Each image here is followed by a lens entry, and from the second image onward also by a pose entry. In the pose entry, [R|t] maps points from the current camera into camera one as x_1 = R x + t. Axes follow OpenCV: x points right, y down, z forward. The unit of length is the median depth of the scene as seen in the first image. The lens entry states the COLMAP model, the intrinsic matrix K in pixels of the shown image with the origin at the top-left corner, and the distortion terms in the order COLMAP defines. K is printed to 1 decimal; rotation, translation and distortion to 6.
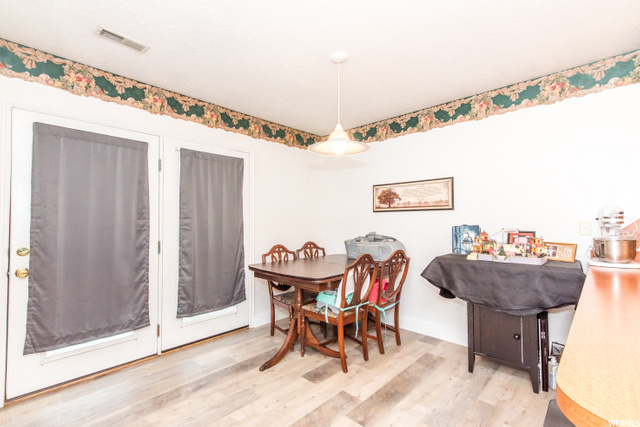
lens RADIAL K [[300.7, 0, 320.0], [0, 300.7, 213.5], [0, 0, 1]] dist [0.001292, 0.000338]
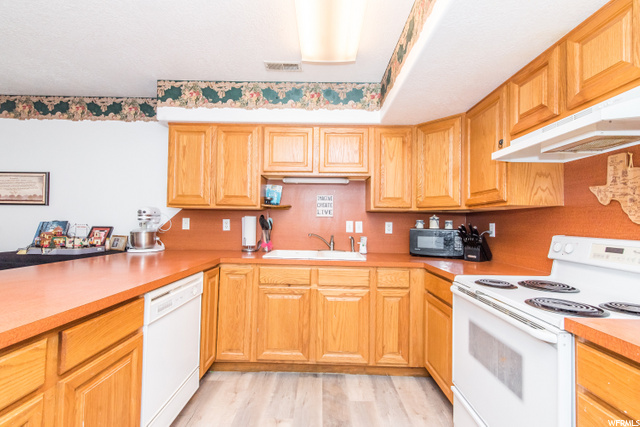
lens RADIAL K [[304.2, 0, 324.3], [0, 304.2, 213.1], [0, 0, 1]] dist [0.001111, 0.000140]
pose [[0.700398, 0.027649, 0.713217, 0.366088], [-0.033745, 0.999415, -0.005604, -0.011556], [-0.712955, -0.020143, 0.700921, -0.354986]]
